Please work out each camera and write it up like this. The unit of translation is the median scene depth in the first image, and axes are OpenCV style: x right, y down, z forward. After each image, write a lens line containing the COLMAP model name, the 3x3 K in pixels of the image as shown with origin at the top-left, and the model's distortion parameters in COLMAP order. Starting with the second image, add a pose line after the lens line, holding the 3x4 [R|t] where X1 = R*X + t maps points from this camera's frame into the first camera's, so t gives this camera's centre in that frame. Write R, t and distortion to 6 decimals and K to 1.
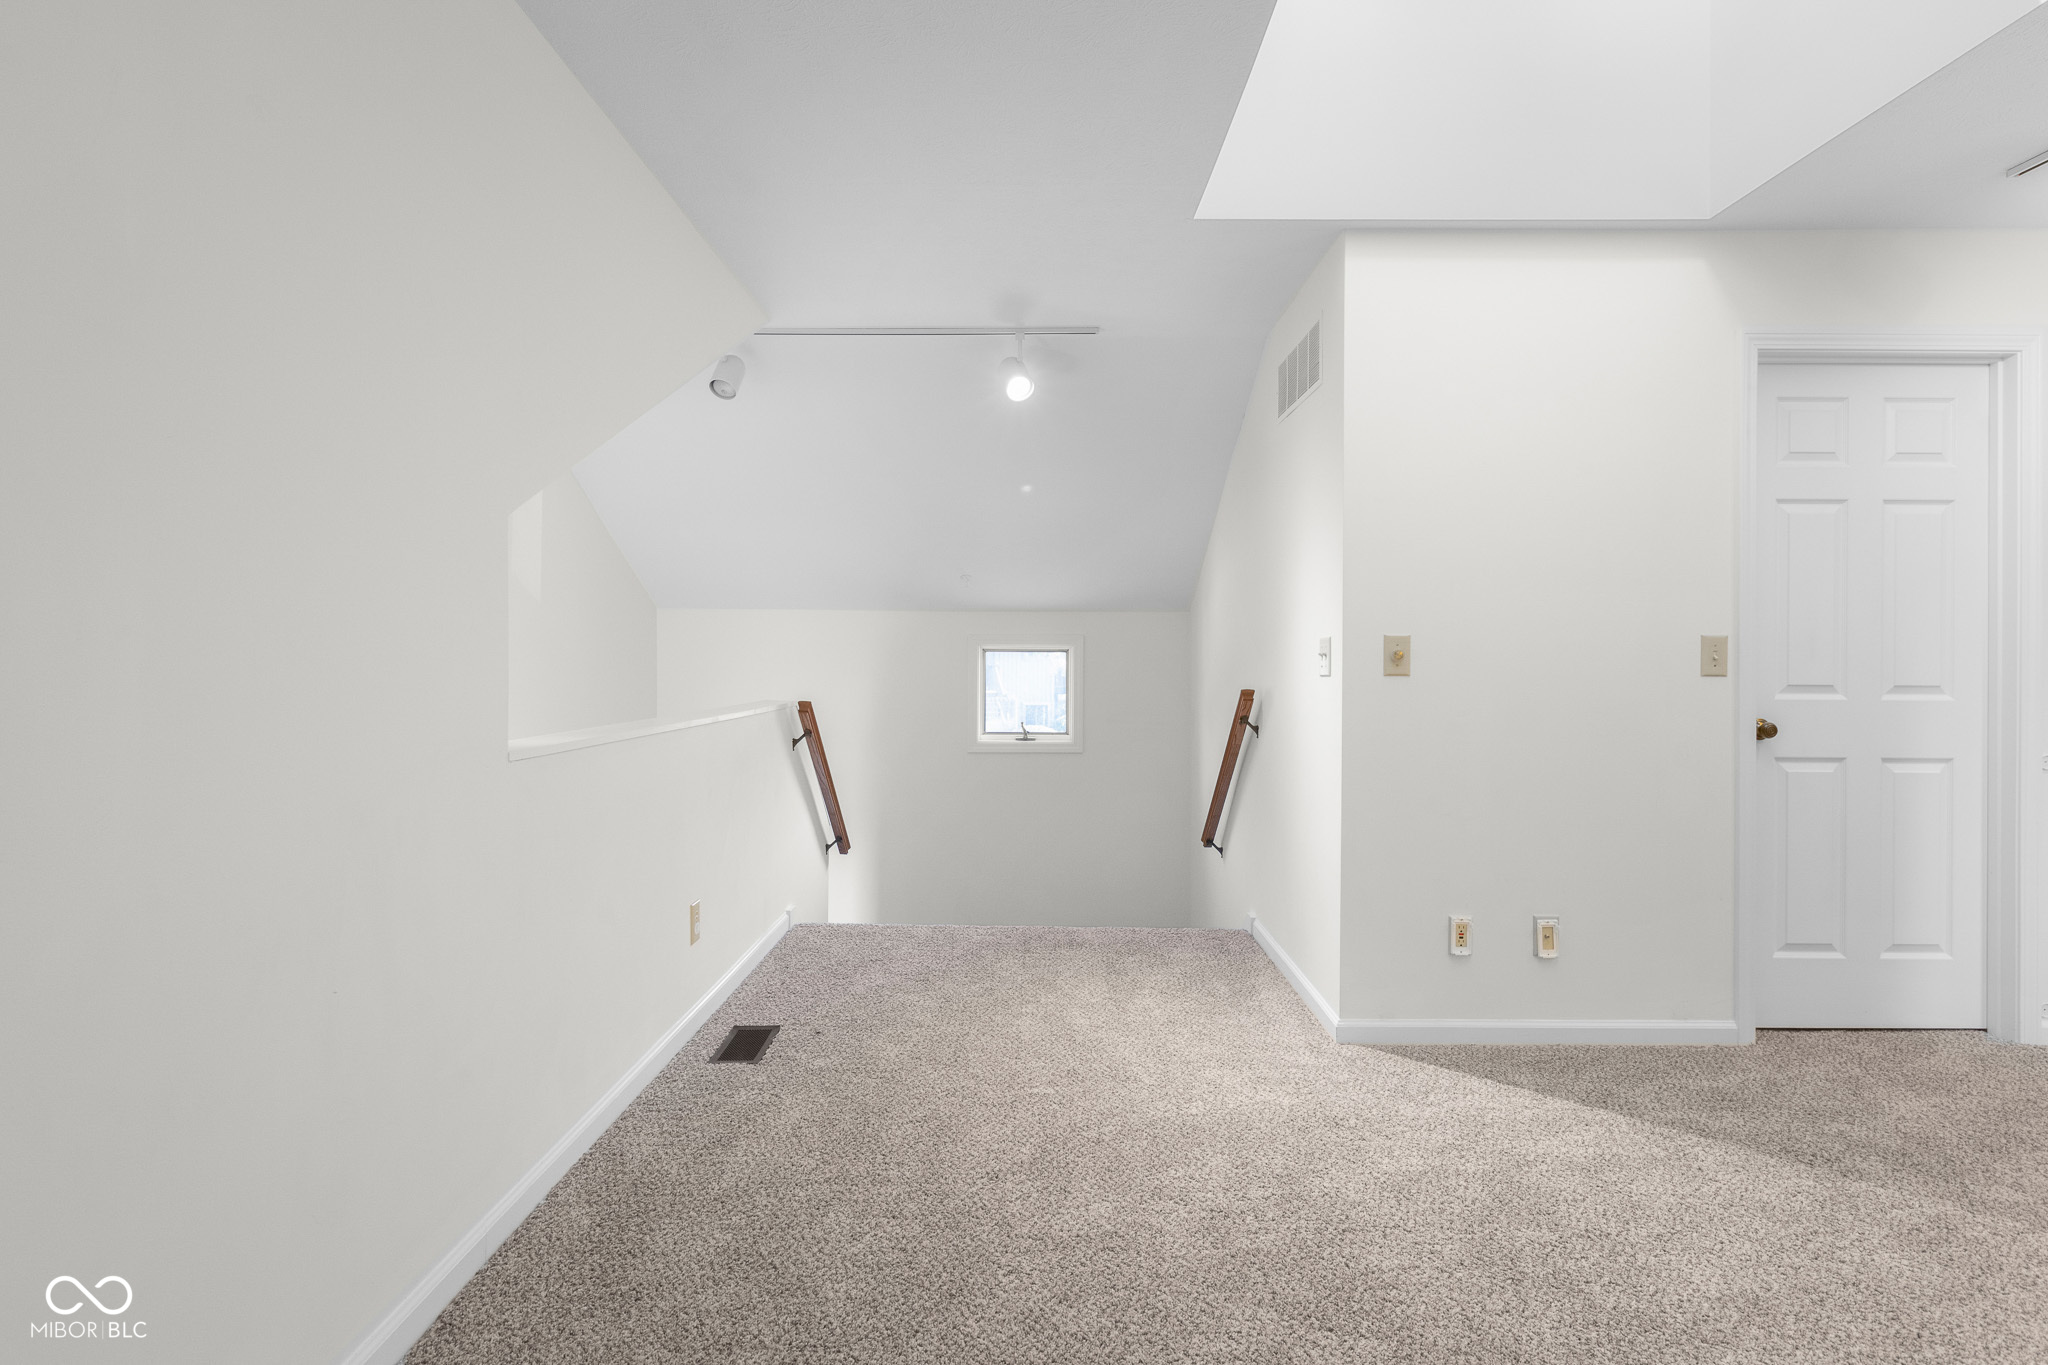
lens RADIAL K [[1115.6, 0, 1027.3], [0, 1115.6, 669.7], [0, 0, 1]] dist [-0.001224, -0.000171]
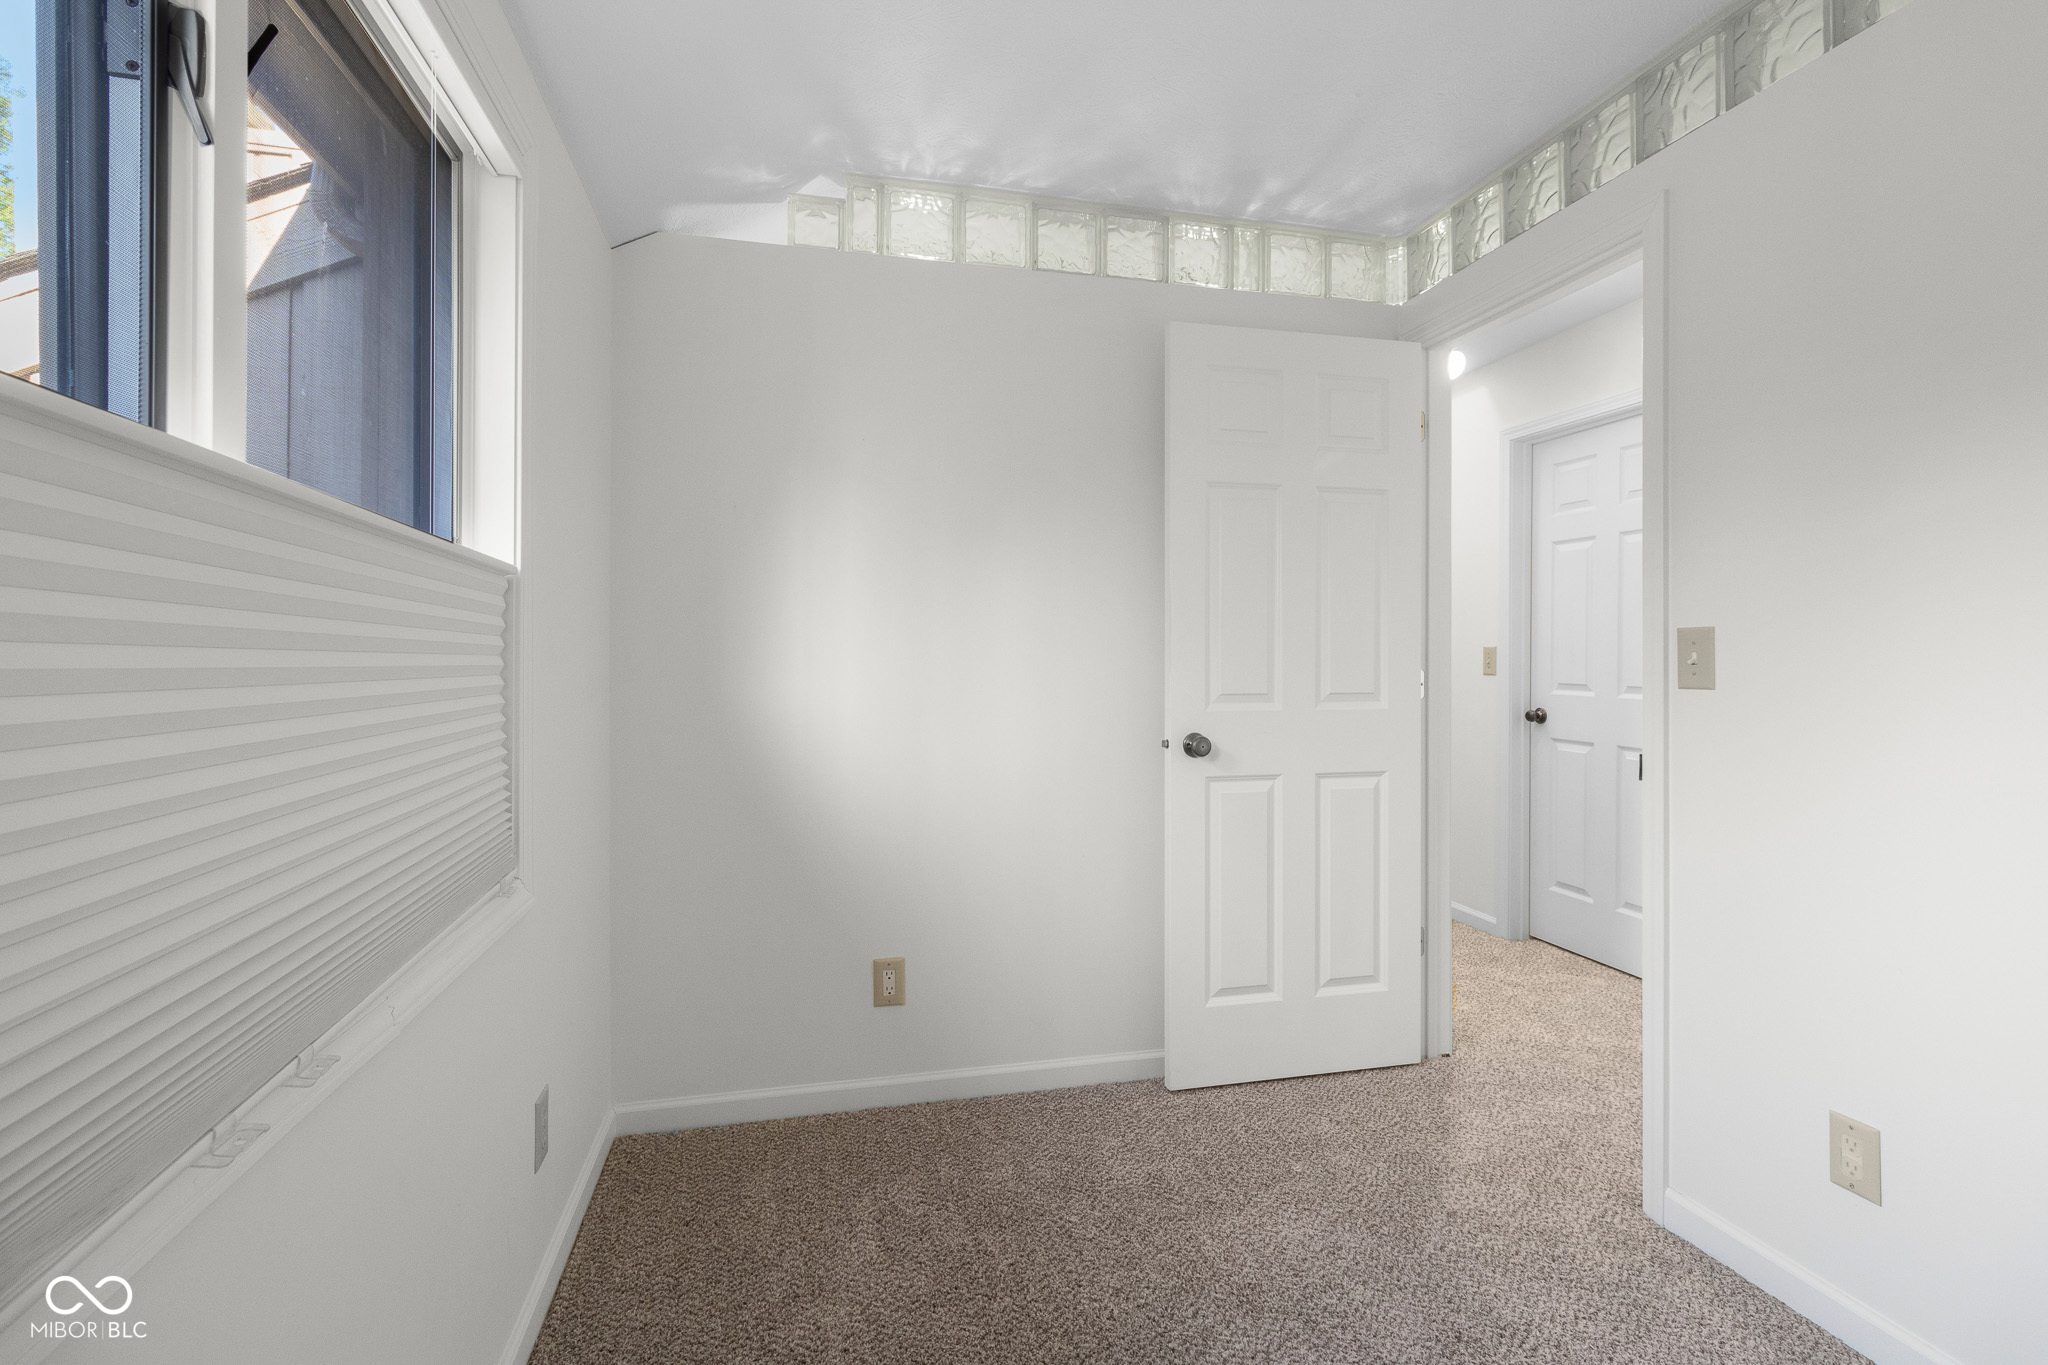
lens RADIAL K [[971.9, 0, 1038.4], [0, 971.9, 667.2], [0, 0, 1]] dist [0.002299, 0.000369]
pose [[0.244752, 0.012230, -0.969509, 1.636947], [-0.008181, 0.999911, 0.010548, -0.012150], [0.969551, 0.005350, 0.244830, 0.129503]]
